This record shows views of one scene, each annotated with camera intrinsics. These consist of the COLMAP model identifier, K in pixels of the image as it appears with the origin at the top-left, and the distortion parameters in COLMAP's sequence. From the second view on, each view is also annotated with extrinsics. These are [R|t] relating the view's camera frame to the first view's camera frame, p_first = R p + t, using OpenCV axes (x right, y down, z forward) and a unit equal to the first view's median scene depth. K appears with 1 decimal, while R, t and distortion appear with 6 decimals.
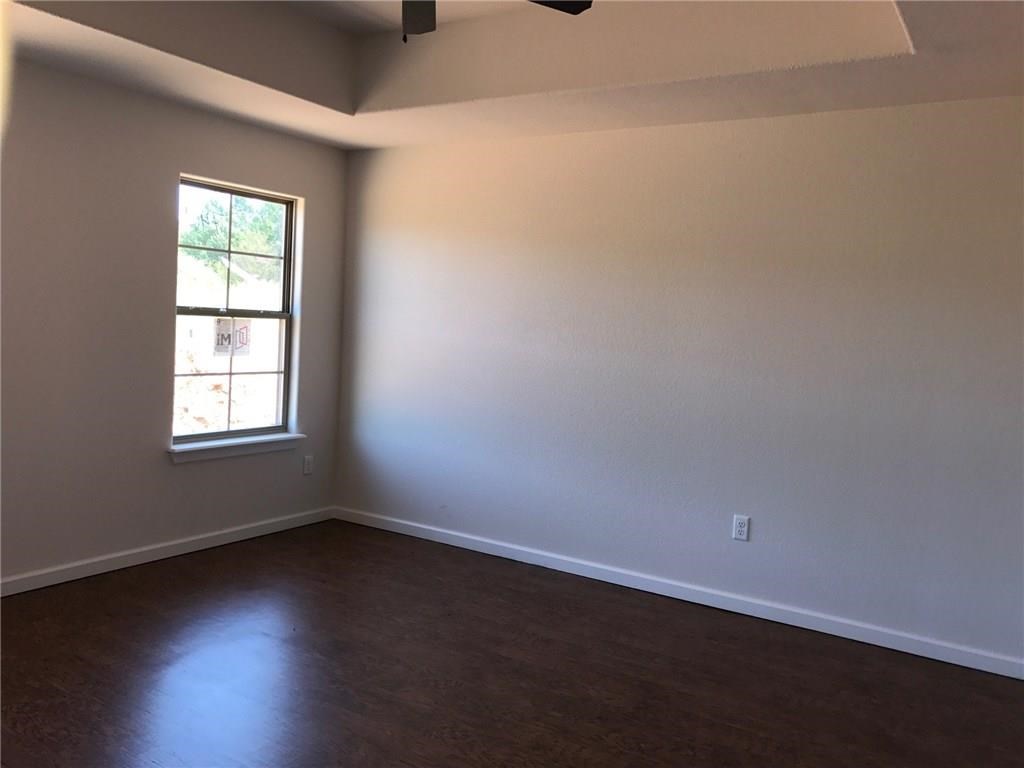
lens RADIAL K [[942.8, 0, 507.3], [0, 942.8, 380.6], [0, 0, 1]] dist [0.093445, -0.019722]
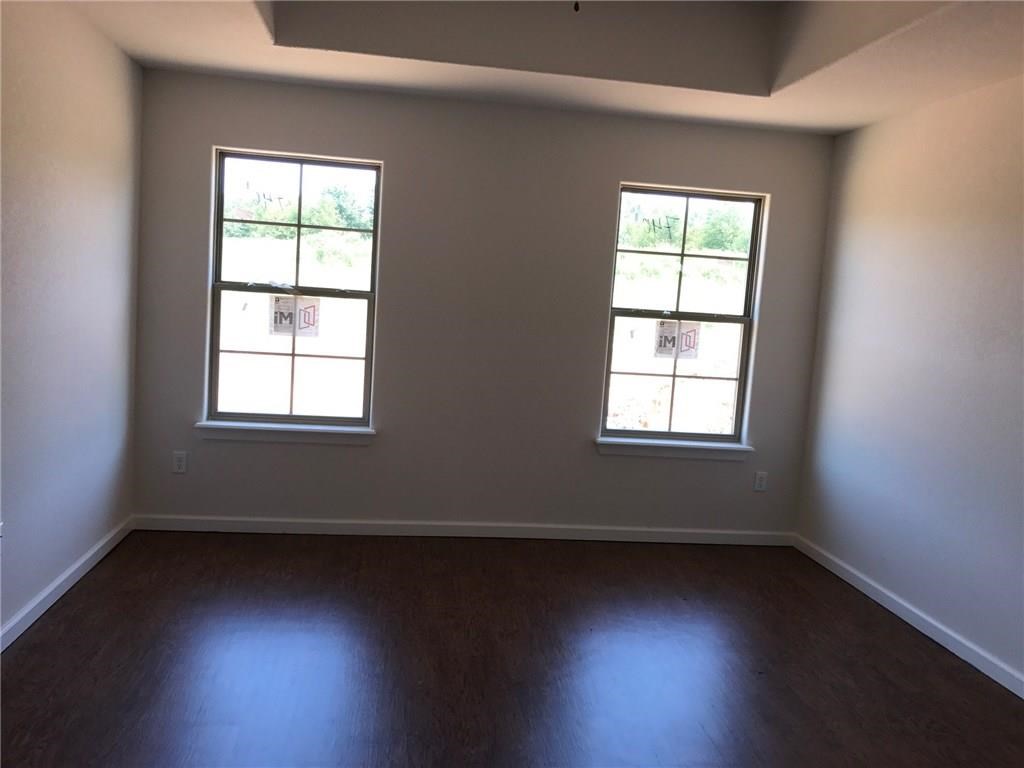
lens RADIAL K [[745.8, 0, 487.9], [0, 745.8, 366.5], [0, 0, 1]] dist [0.054075, -0.000691]
pose [[0.619313, 0.064942, -0.782454, 0.209707], [-0.085721, 0.996209, 0.014835, -0.012140], [0.780451, 0.057885, 0.622532, 0.352179]]
